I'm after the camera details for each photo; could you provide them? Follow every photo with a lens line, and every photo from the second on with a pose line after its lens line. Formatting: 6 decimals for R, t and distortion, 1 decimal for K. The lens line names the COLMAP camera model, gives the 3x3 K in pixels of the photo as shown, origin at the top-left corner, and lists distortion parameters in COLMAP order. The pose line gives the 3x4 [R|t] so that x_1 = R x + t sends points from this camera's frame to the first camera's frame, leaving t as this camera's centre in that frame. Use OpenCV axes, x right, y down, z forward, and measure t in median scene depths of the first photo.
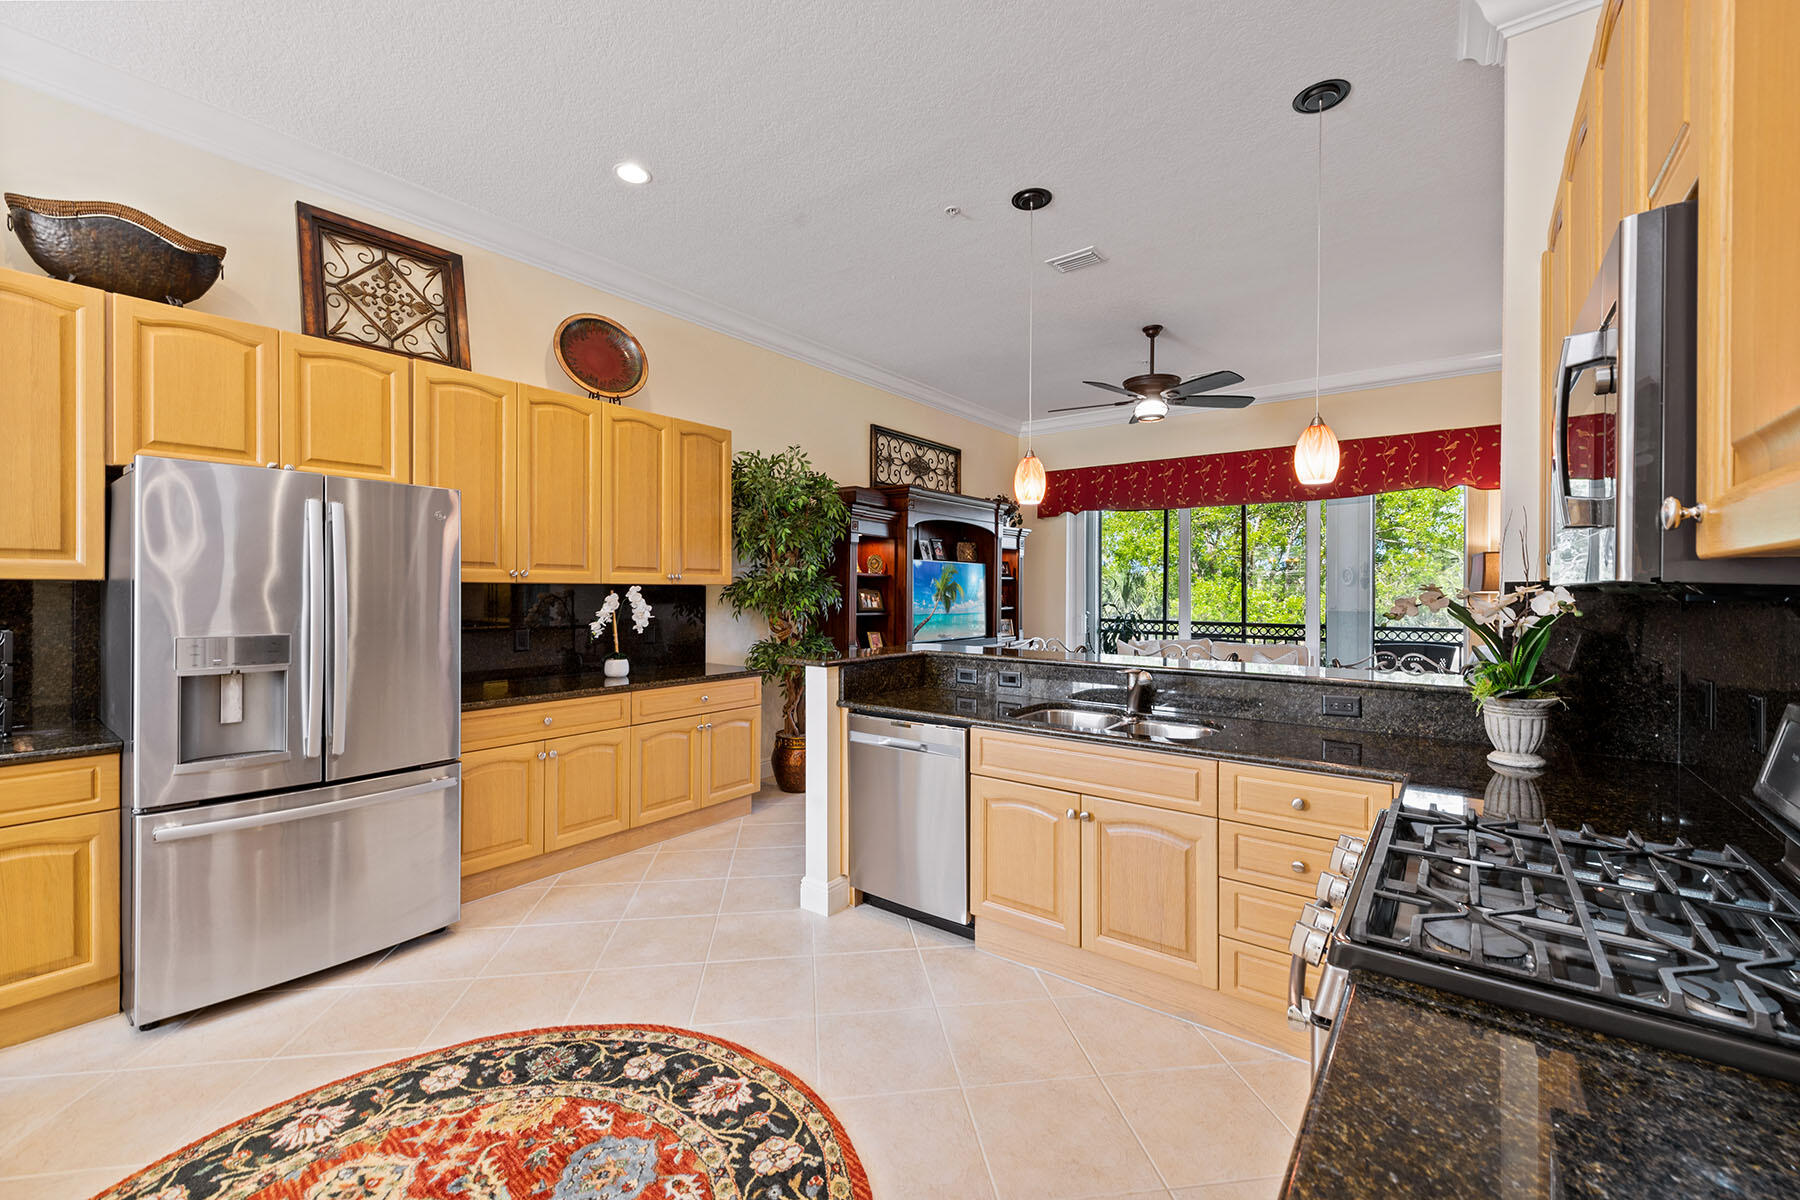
lens RADIAL K [[732.9, 0, 901.8], [0, 732.9, 596.5], [0, 0, 1]] dist [0.009473, -0.000343]
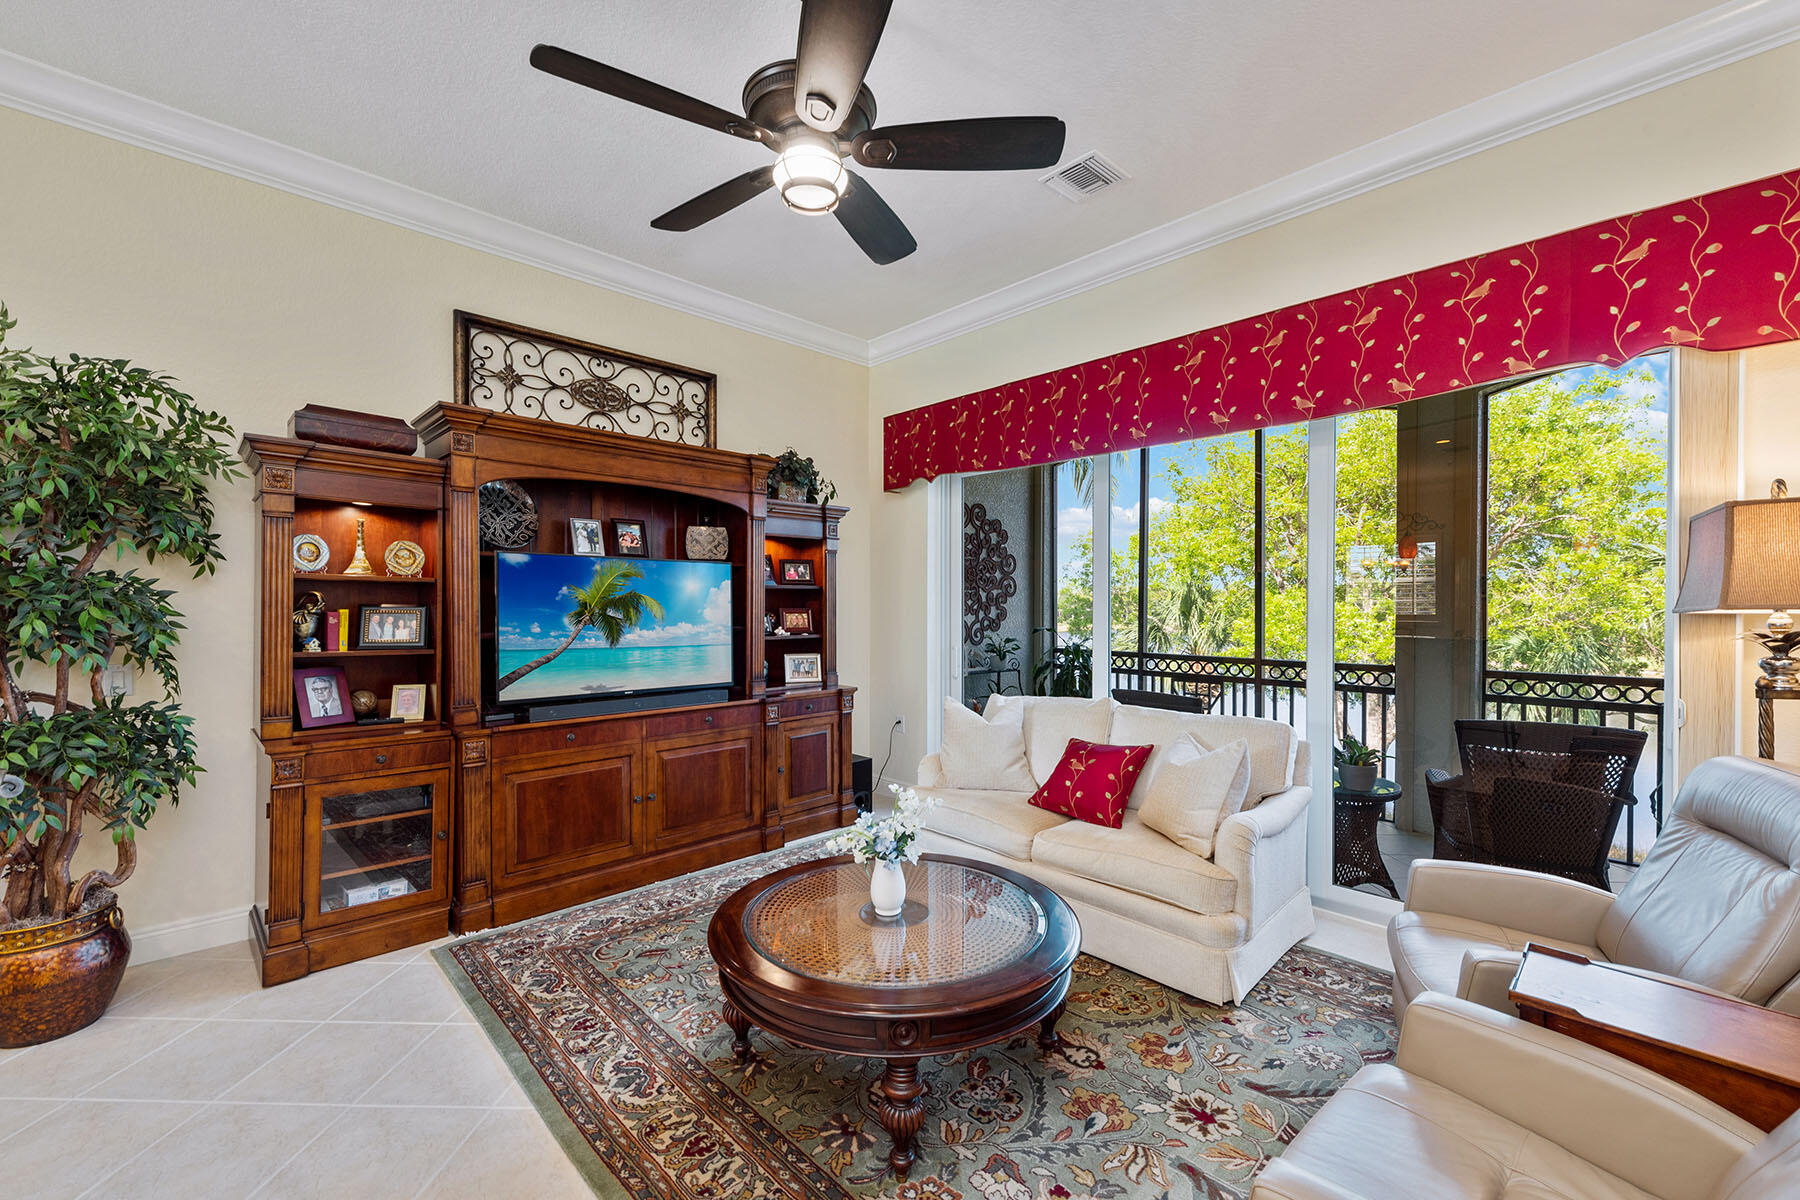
lens RADIAL K [[732.9, 0, 897.2], [0, 732.9, 609.7], [0, 0, 1]] dist [0.009473, -0.000343]
pose [[0.987372, 0.000311, -0.158420, 0.346877], [-0.000903, 0.999993, -0.003663, -0.003831], [0.158418, 0.003760, 0.987365, 0.451877]]
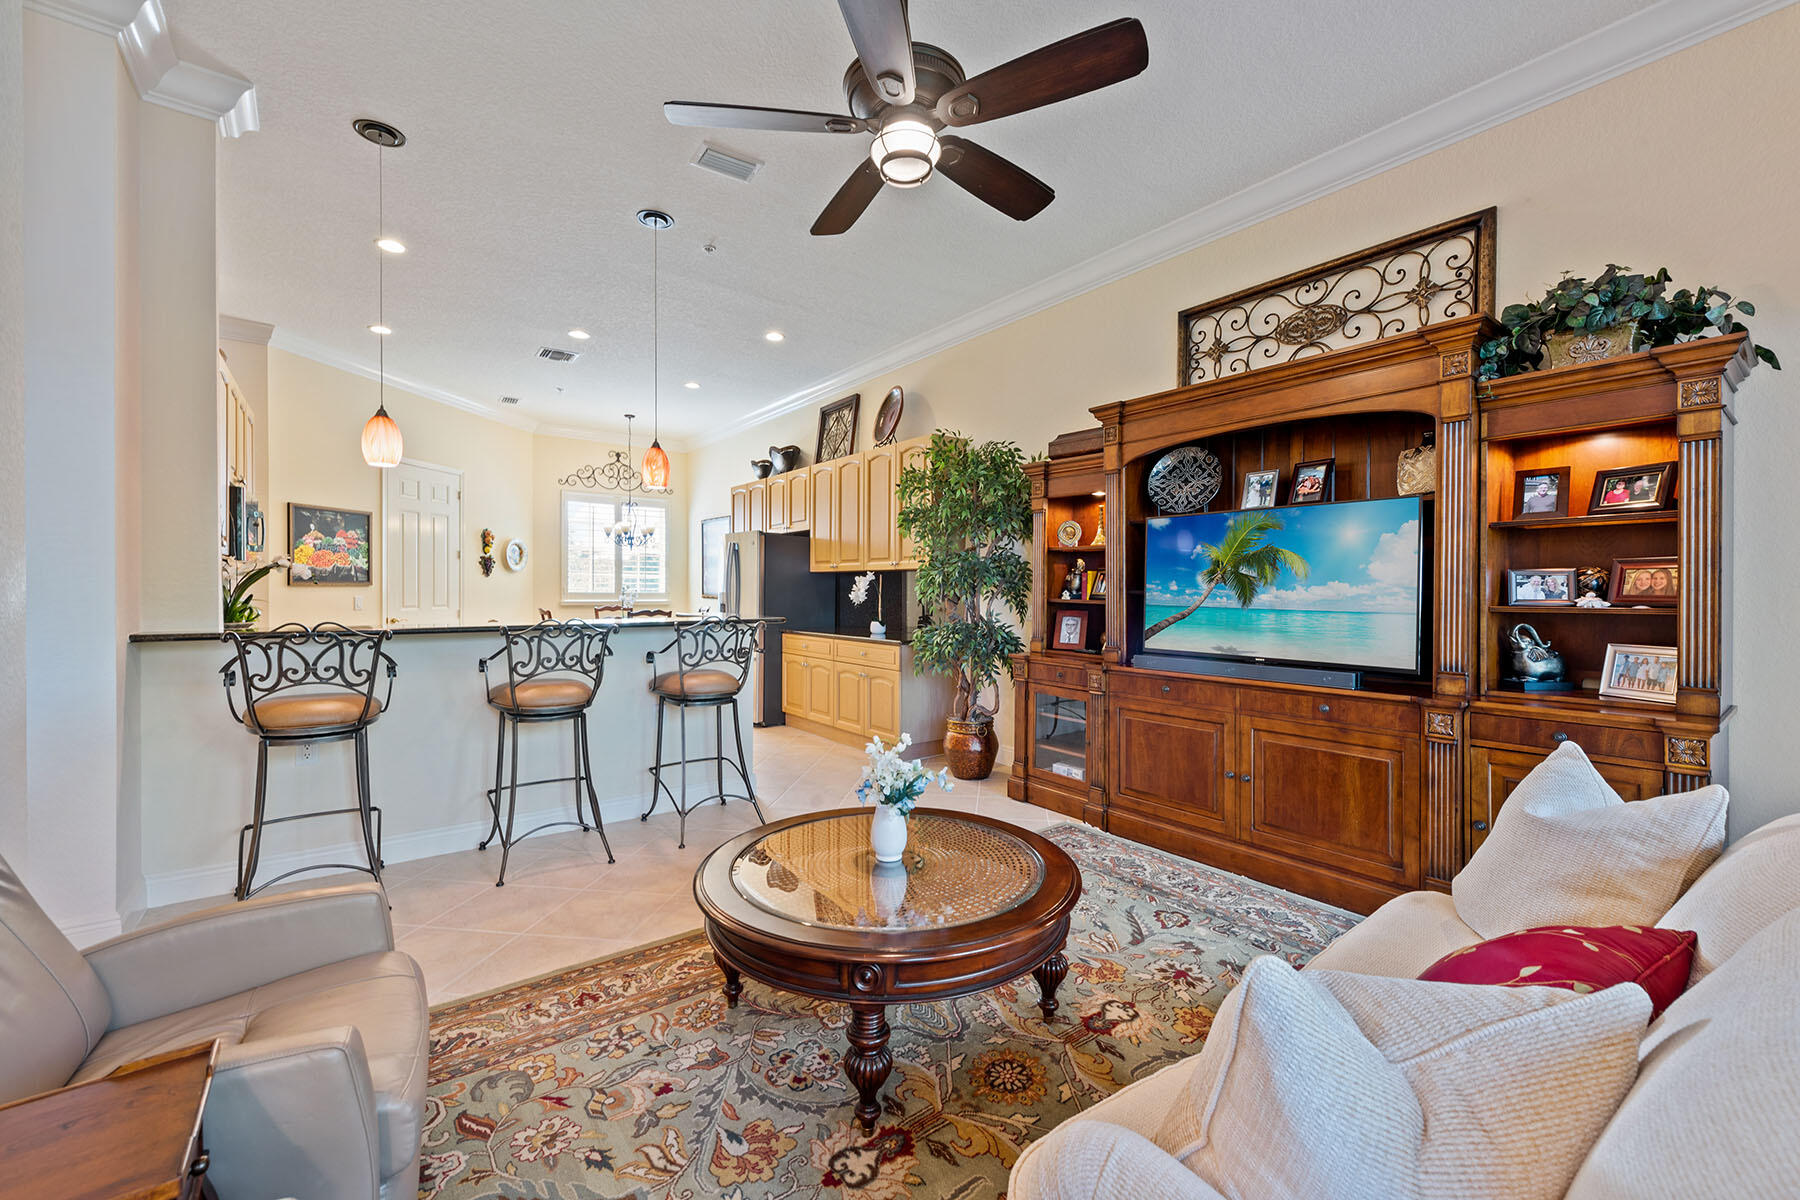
lens RADIAL K [[732.9, 0, 909.5], [0, 732.9, 596.7], [0, 0, 1]] dist [0.009473, -0.000343]
pose [[-0.273950, 0.004946, -0.961731, 0.591152], [-0.014507, 0.999852, 0.009275, 0.012856], [0.961635, 0.016493, -0.273838, 0.863391]]
